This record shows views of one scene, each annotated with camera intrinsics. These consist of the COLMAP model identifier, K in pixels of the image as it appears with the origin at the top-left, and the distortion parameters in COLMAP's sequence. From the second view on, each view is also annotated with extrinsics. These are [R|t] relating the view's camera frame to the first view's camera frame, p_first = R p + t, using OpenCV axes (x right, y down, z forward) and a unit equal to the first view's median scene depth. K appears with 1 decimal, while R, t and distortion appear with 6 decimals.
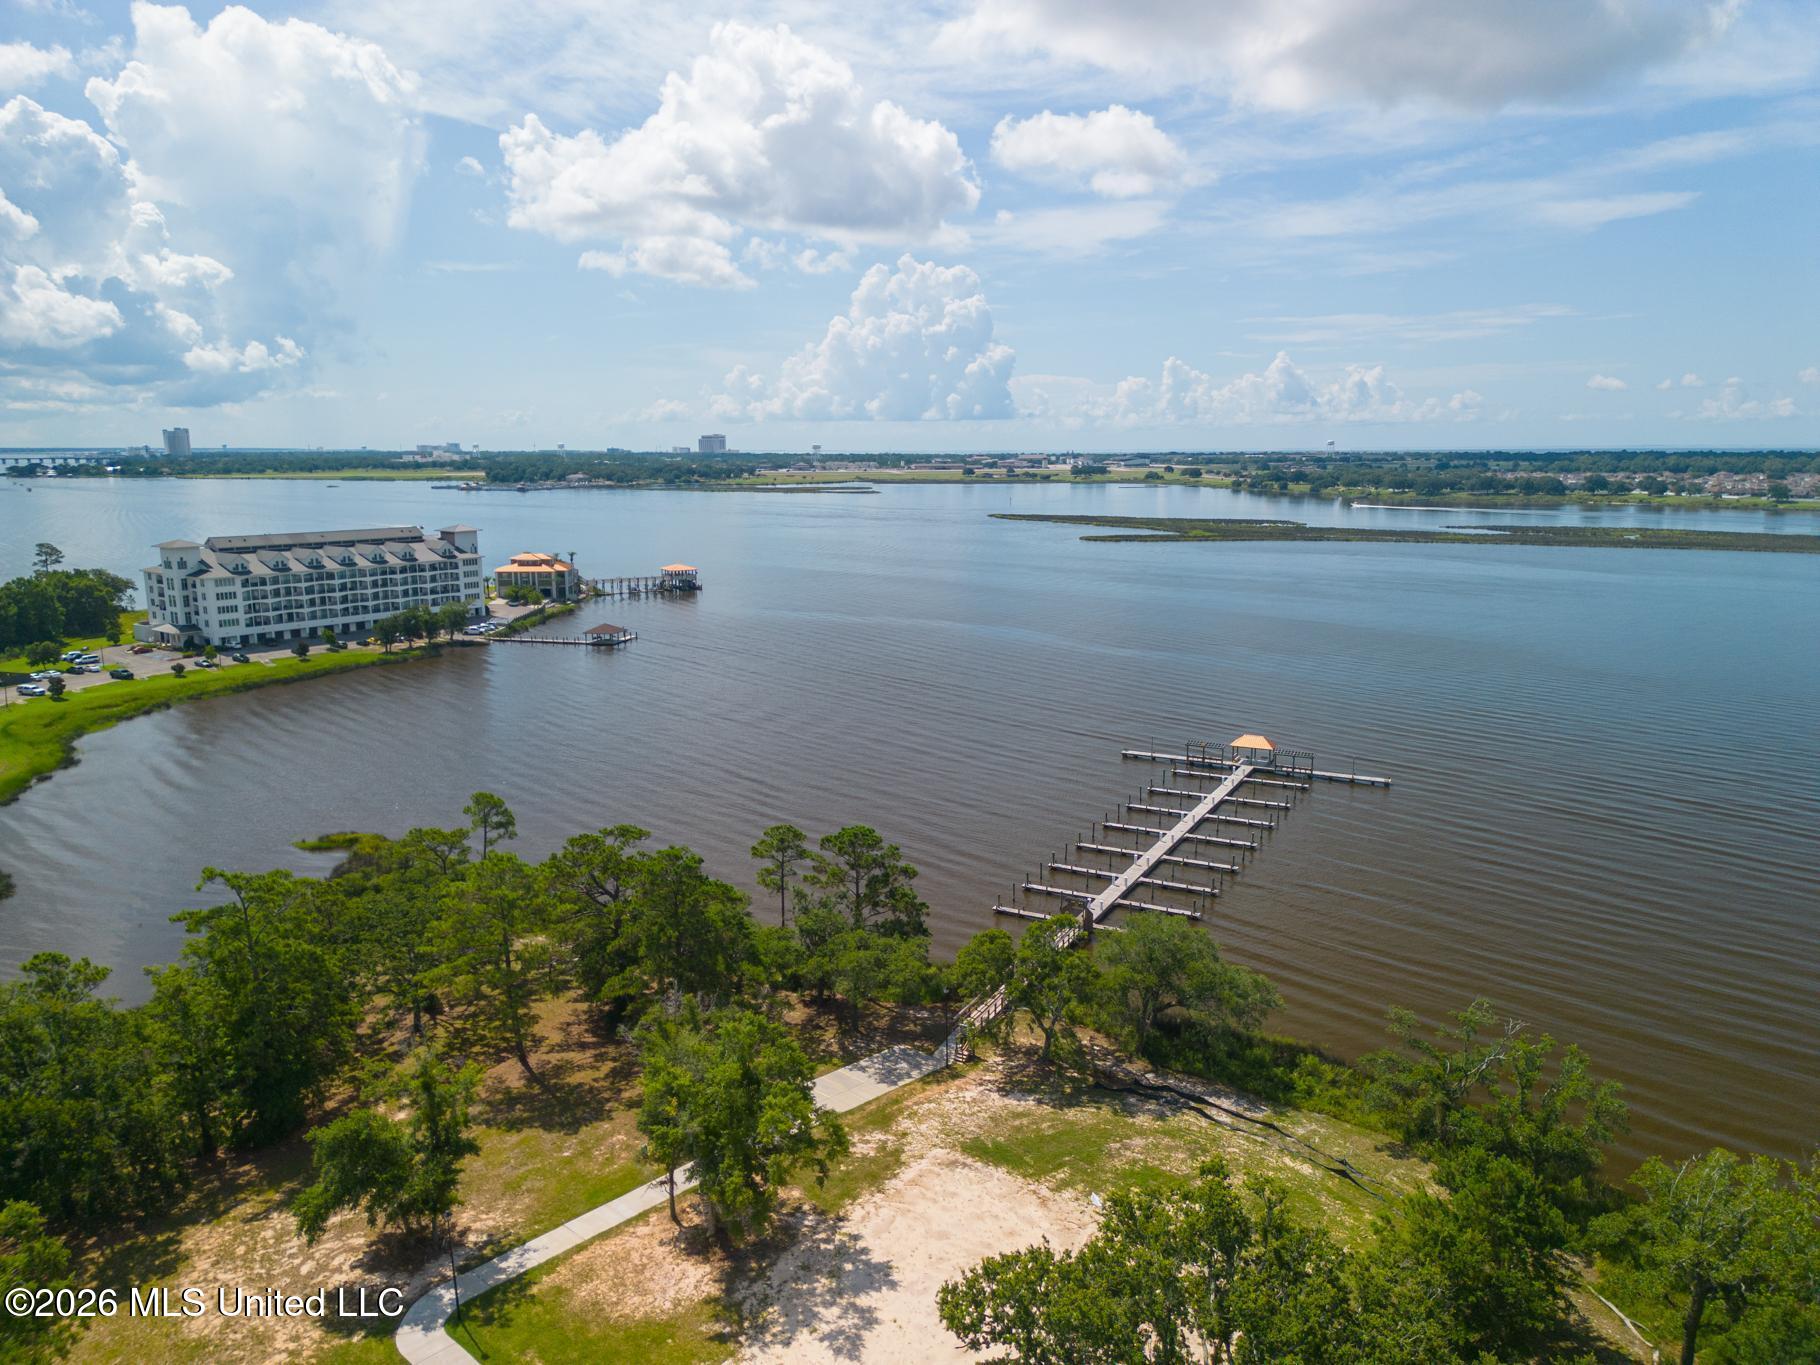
lens RADIAL K [[1275.7, 0, 910.0], [0, 1275.7, 682.5], [0, 0, 1]] dist [0.074544, -0.079260]
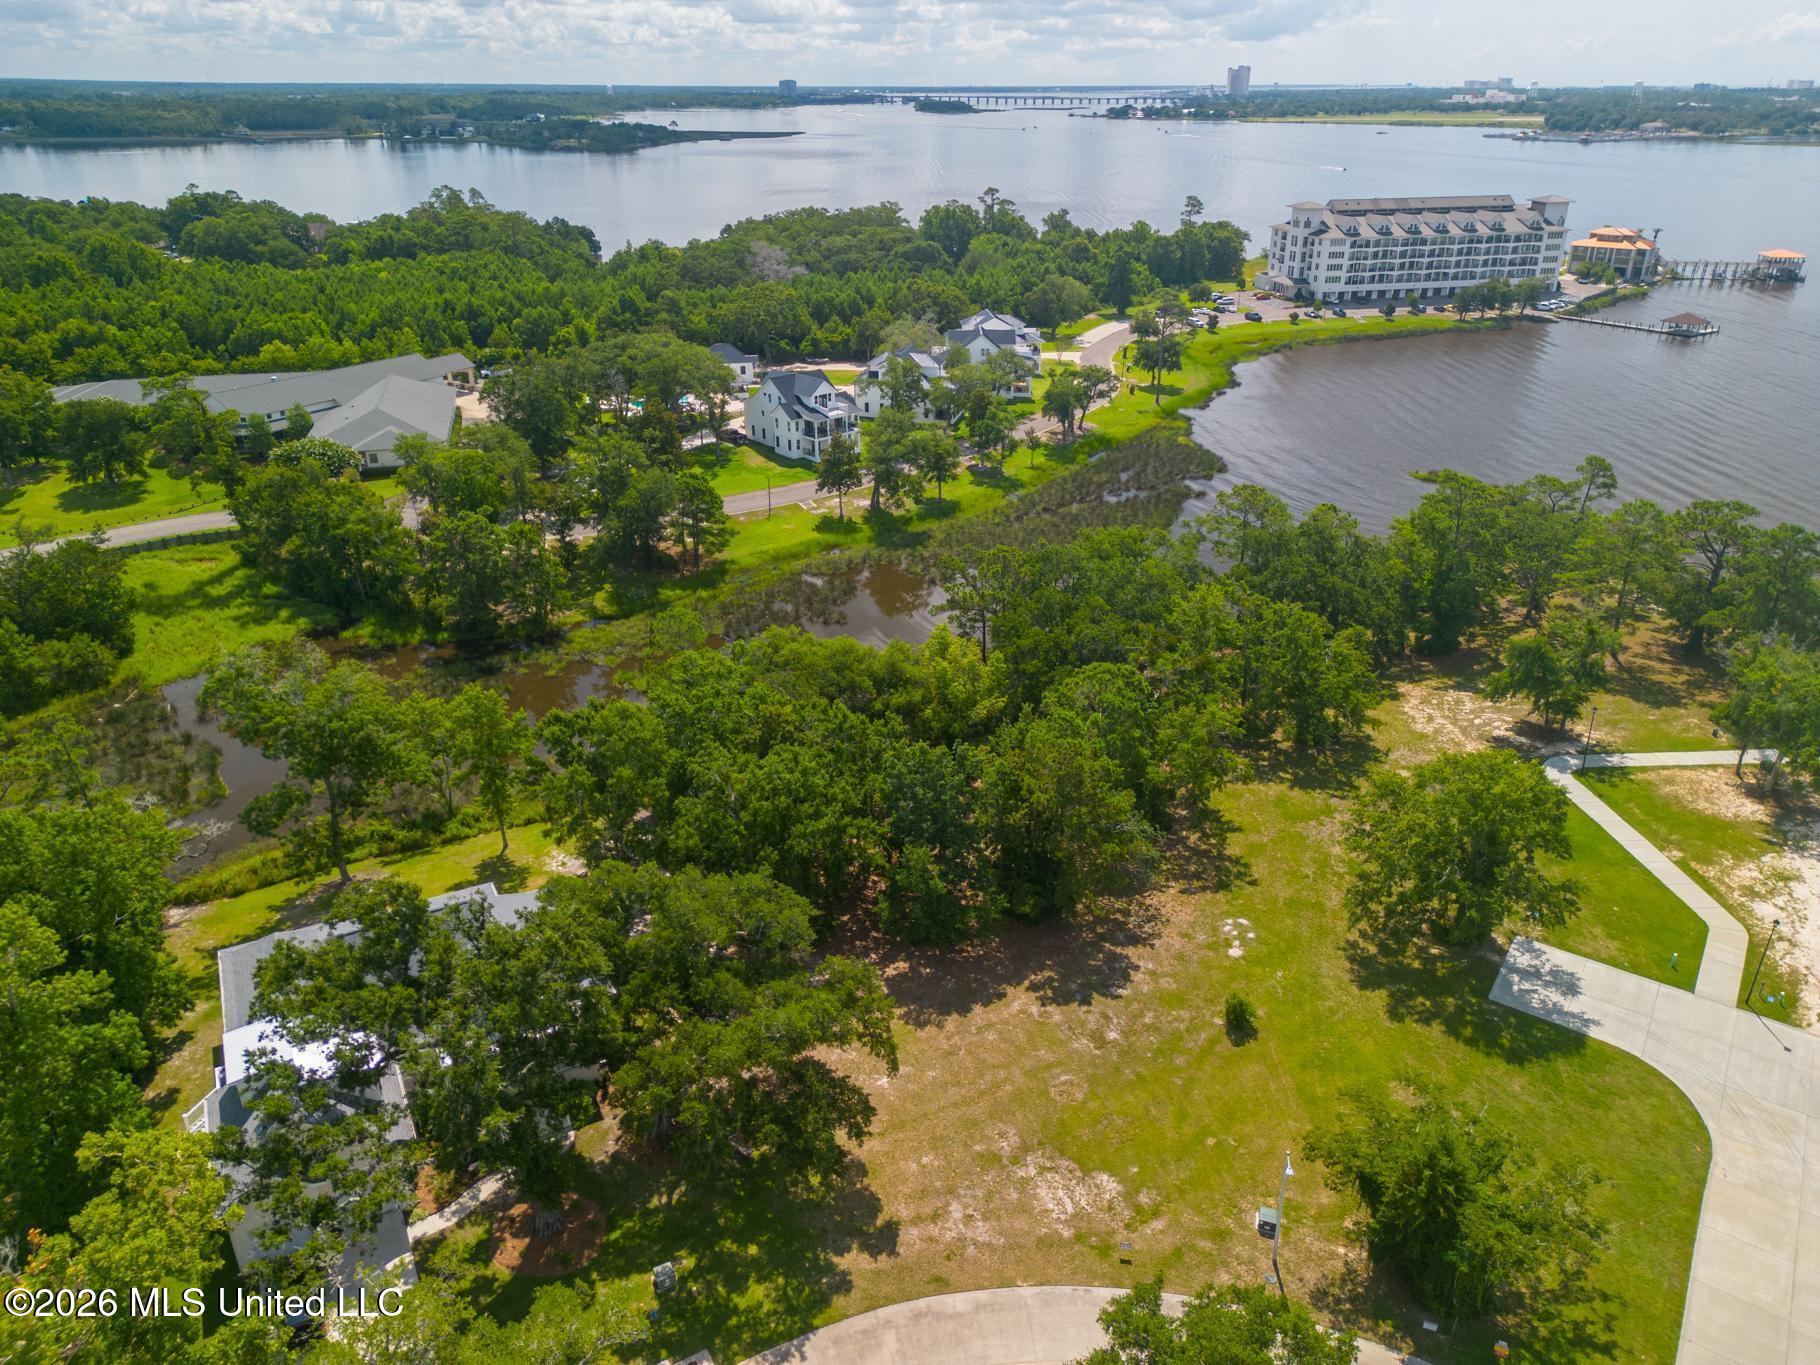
lens RADIAL K [[1275.7, 0, 910.0], [0, 1275.7, 682.5], [0, 0, 1]] dist [0.074544, -0.079260]
pose [[0.746081, 0.283375, -0.602546, -0.008012], [-0.123632, 0.948140, 0.292824, 0.004299], [0.654277, -0.143977, 0.742423, -0.157352]]
